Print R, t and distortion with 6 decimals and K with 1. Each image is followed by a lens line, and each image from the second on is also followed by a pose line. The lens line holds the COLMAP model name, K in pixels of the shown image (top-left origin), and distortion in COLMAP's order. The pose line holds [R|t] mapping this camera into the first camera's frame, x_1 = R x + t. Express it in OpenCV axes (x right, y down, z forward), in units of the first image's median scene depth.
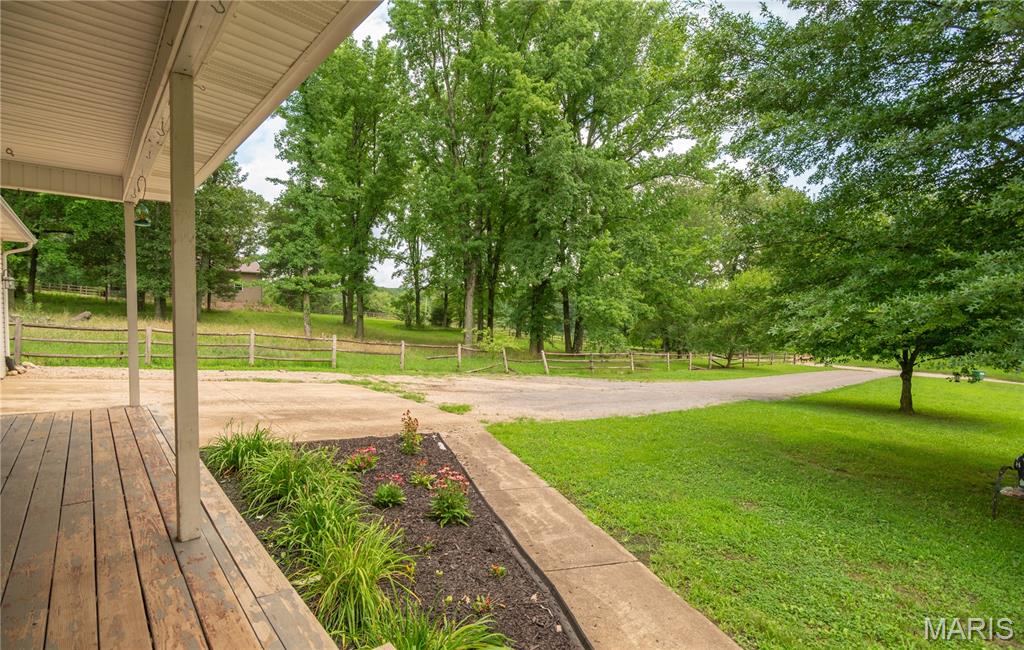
lens RADIAL K [[505.6, 0, 512.9], [0, 505.6, 340.2], [0, 0, 1]] dist [-0.002661, -0.000282]
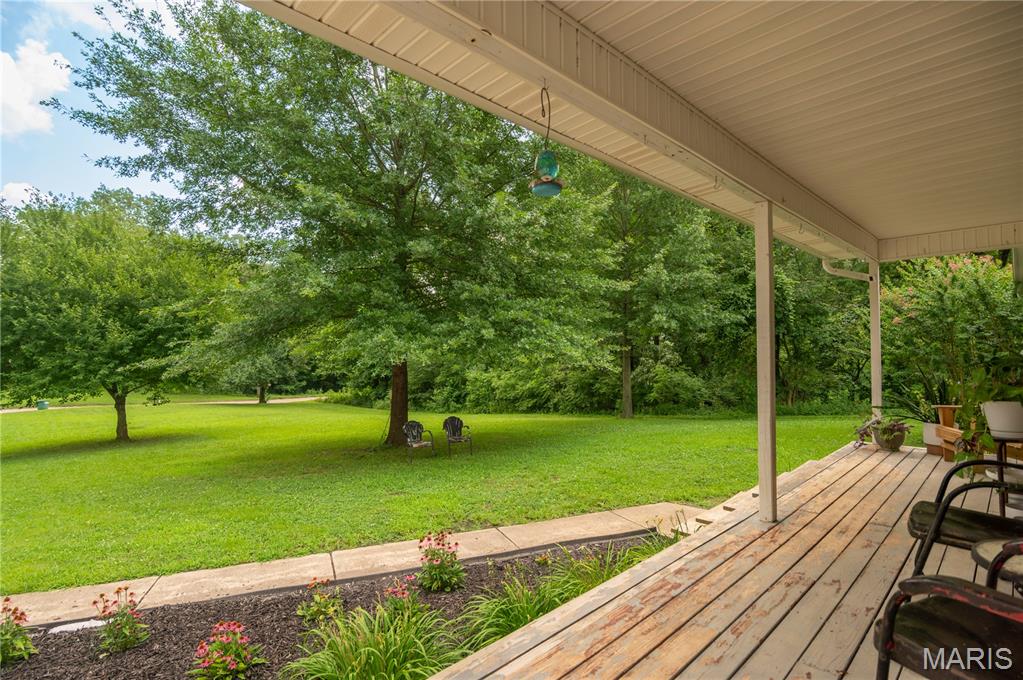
lens RADIAL K [[489.8, 0, 511.5], [0, 489.8, 340.0], [0, 0, 1]] dist [-0.001390, -0.000143]
pose [[-0.074124, 0.006153, 0.997230, -0.866224], [0.052798, 0.998603, -0.002237, -0.065227], [-0.995850, 0.052486, -0.074345, 0.792949]]
